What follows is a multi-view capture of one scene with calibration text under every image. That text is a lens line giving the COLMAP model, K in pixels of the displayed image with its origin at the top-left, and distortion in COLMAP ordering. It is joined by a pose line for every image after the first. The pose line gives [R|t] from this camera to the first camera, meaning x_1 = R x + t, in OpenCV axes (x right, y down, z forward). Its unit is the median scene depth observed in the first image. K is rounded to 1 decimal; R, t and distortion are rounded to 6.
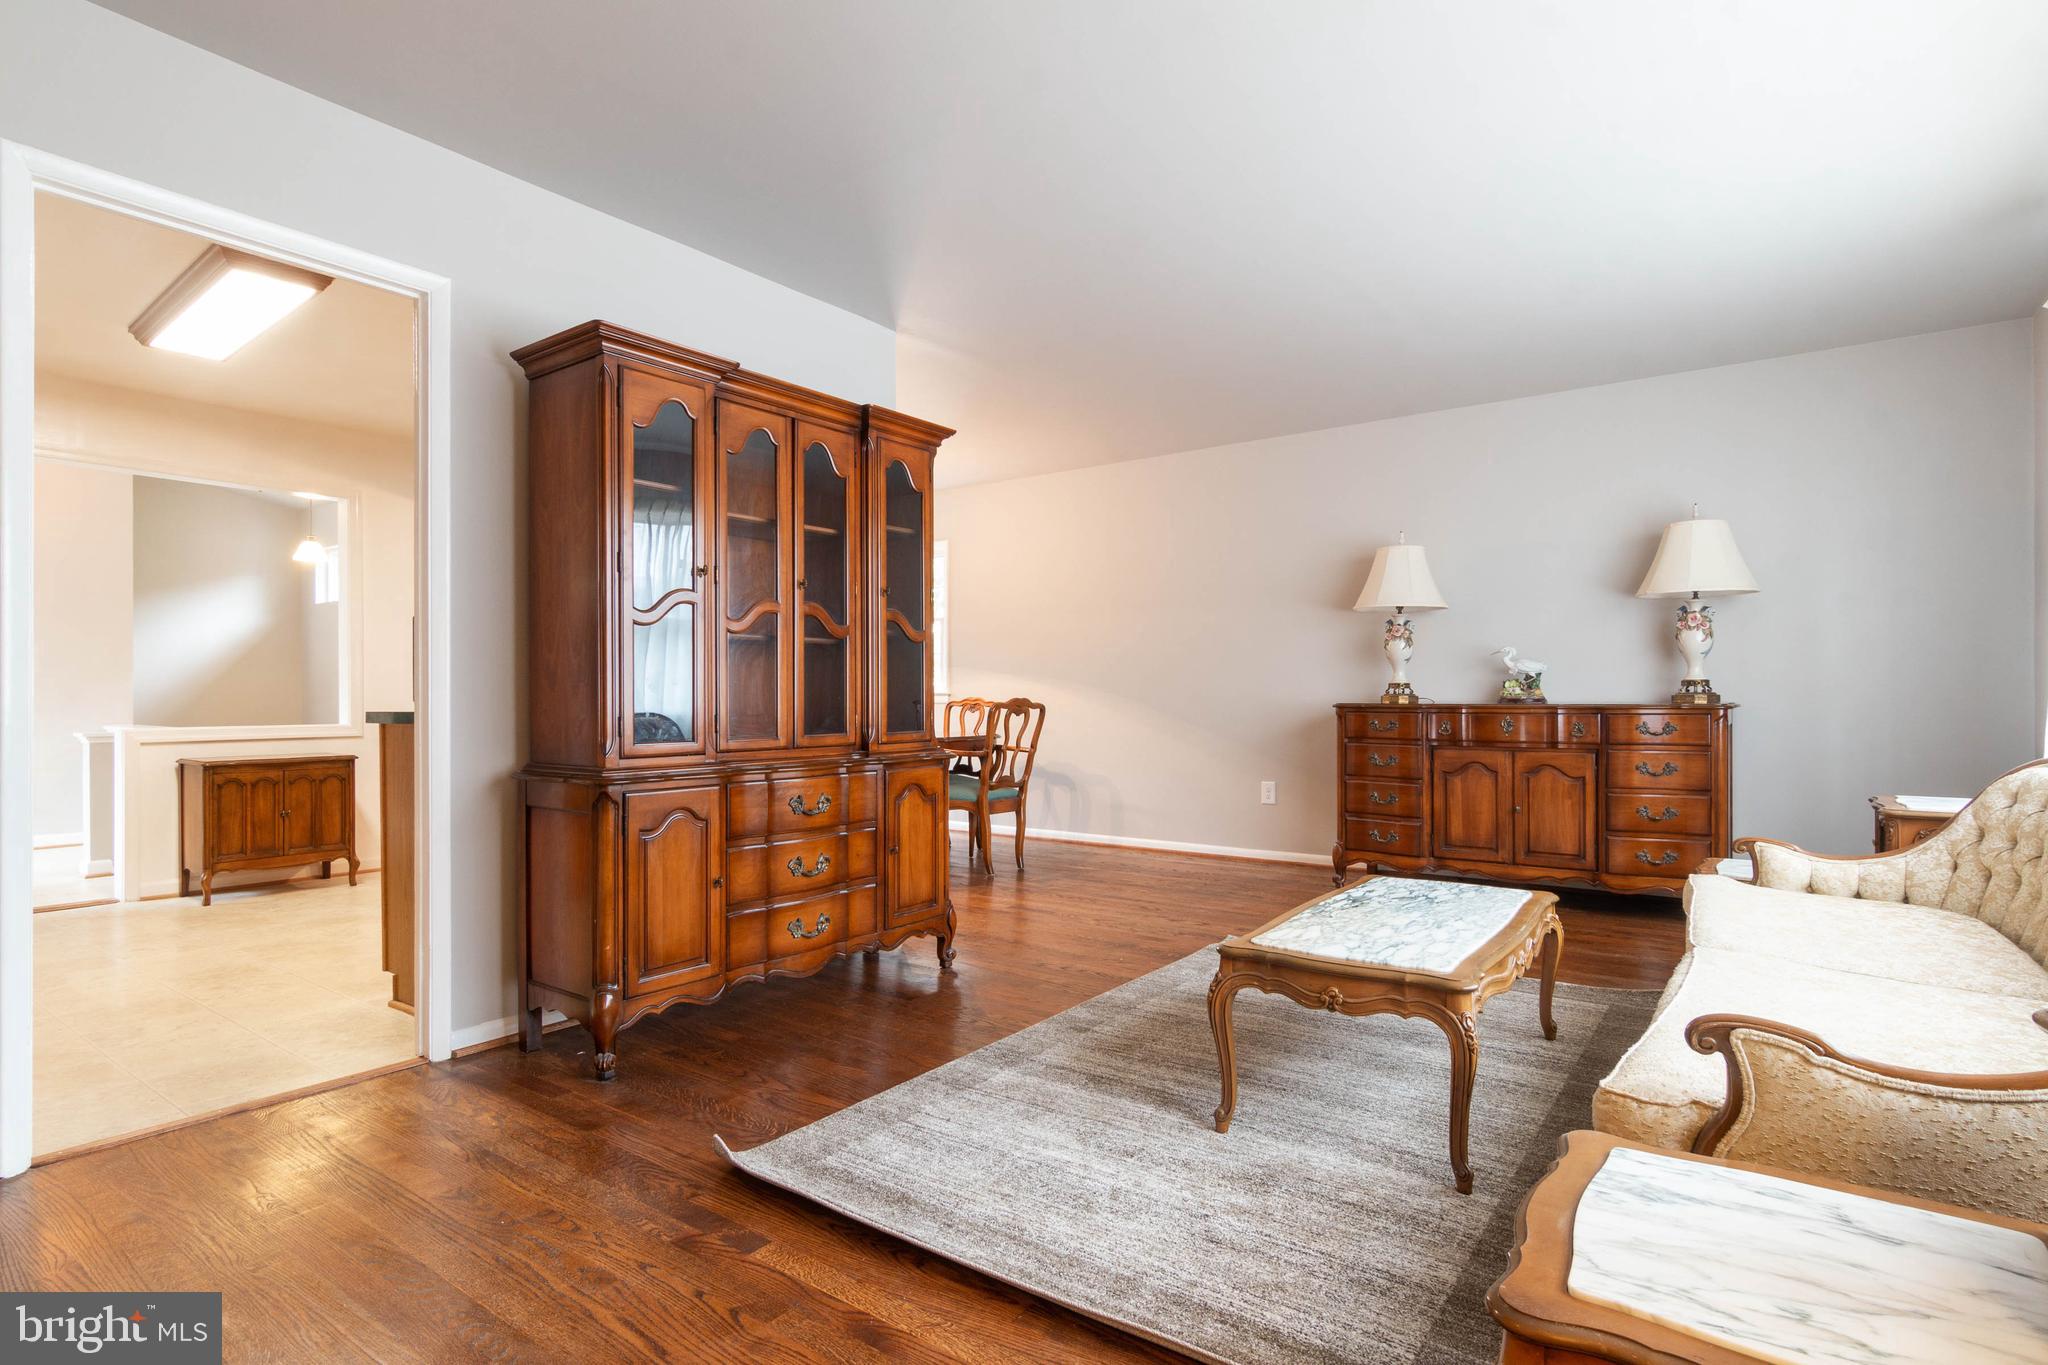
lens RADIAL K [[1033.9, 0, 1012.6], [0, 1033.9, 689.2], [0, 0, 1]] dist [-0.008280, 0.002756]
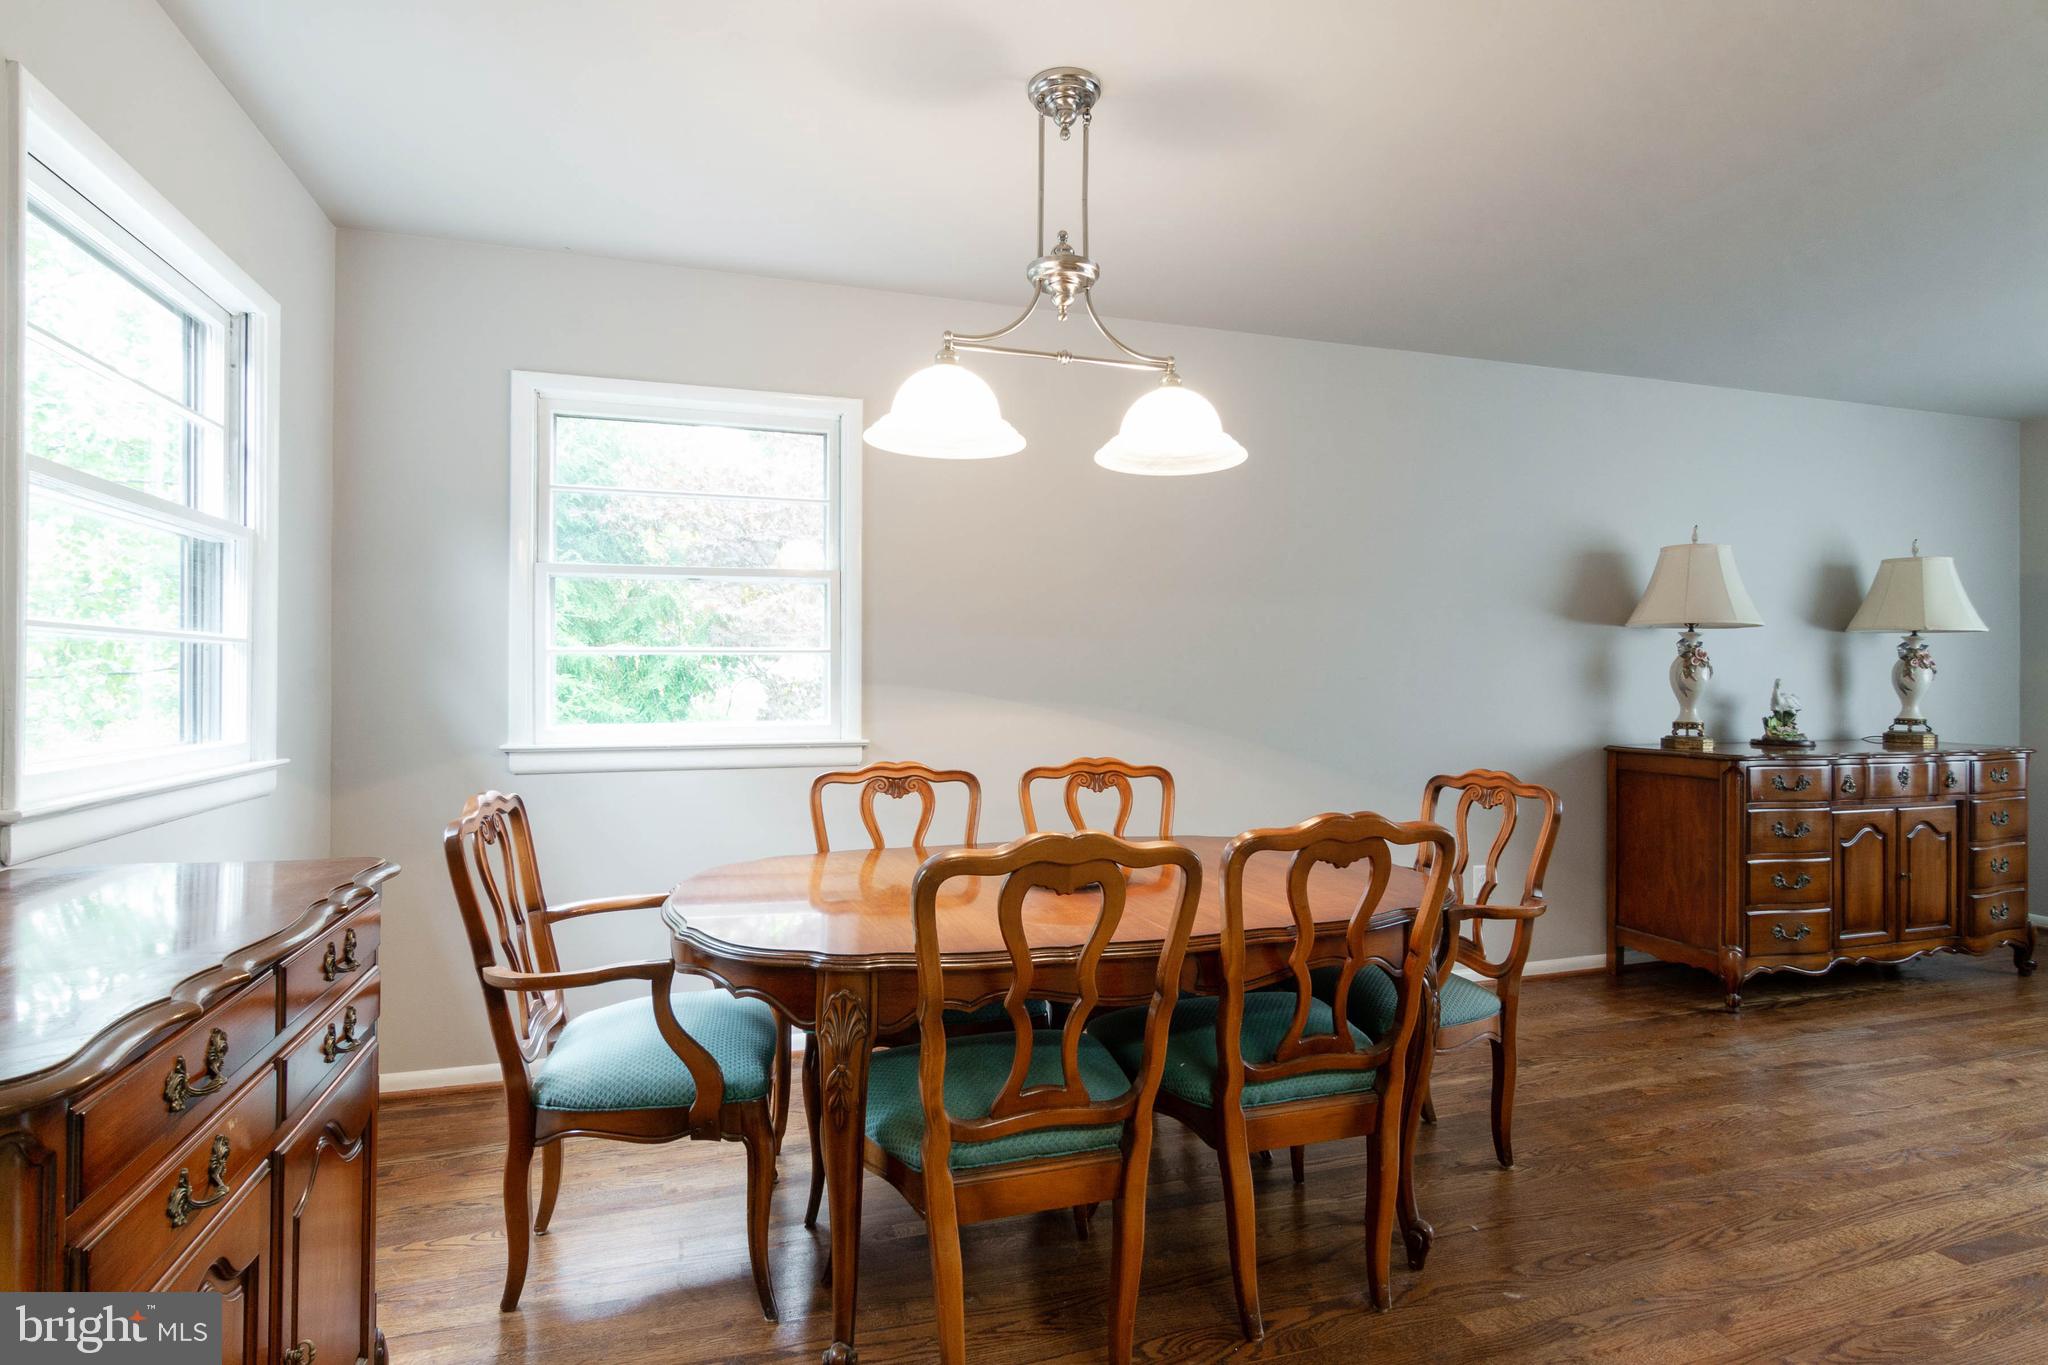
lens RADIAL K [[1033.9, 0, 1016.4], [0, 1033.9, 676.5], [0, 0, 1]] dist [-0.008280, 0.002756]
pose [[0.580186, 0.005821, 0.814463, -0.574856], [-0.007129, 0.999972, -0.002069, -0.038853], [-0.814453, -0.004606, 0.580211, 0.986671]]
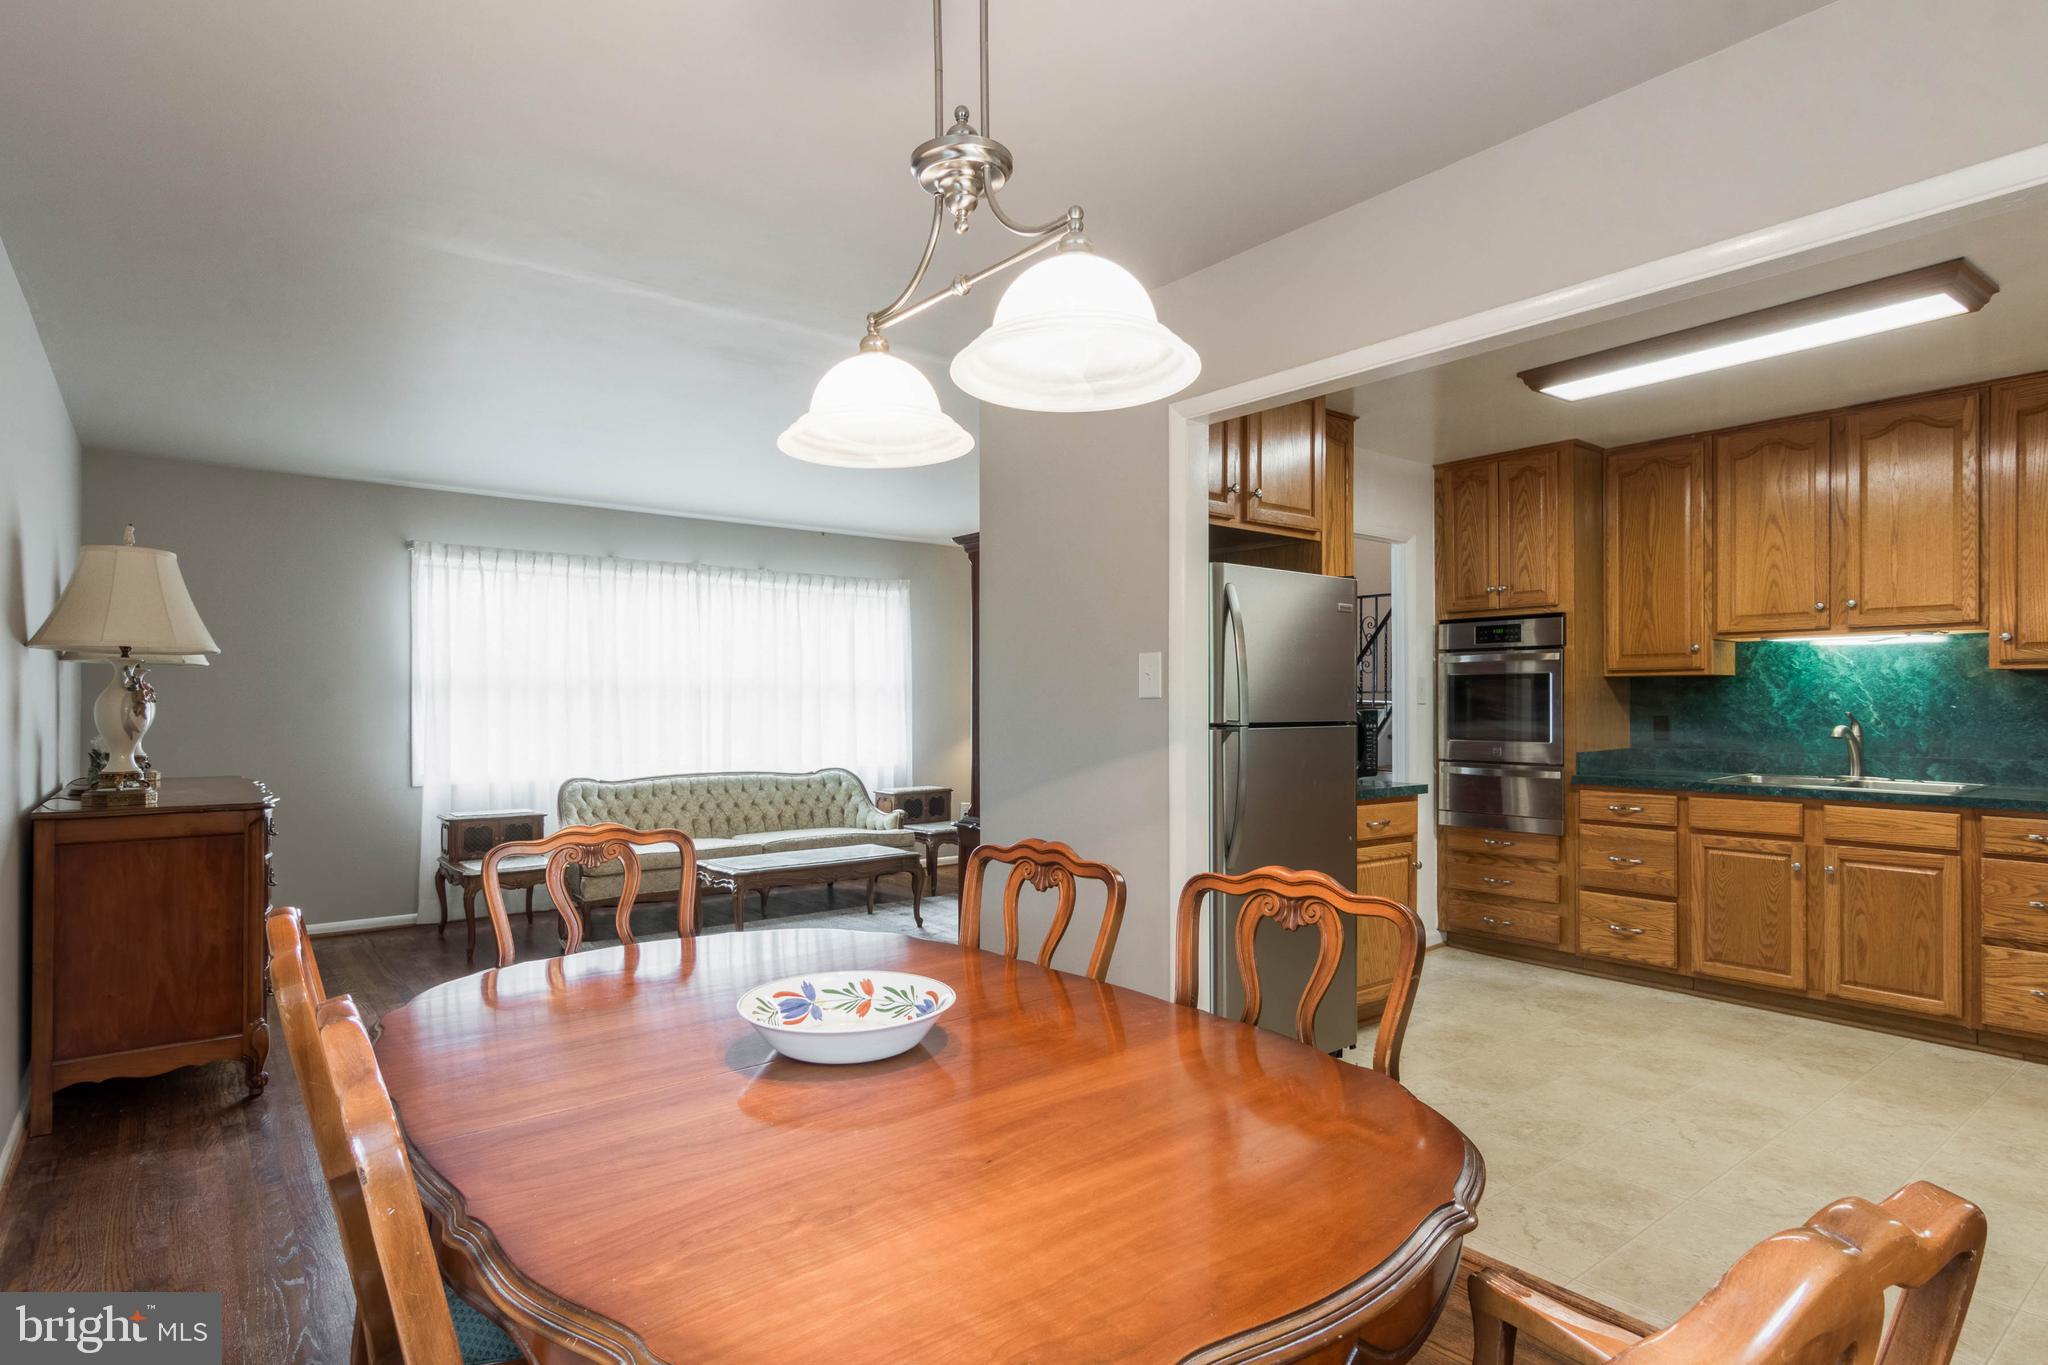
lens RADIAL K [[1033.9, 0, 1035.7], [0, 1033.9, 705.6], [0, 0, 1]] dist [-0.008280, 0.002756]
pose [[-0.968560, 0.002265, 0.248770, -0.297143], [0.001087, 0.999988, -0.004874, -0.042636], [-0.248778, -0.004451, -0.968550, 1.478635]]
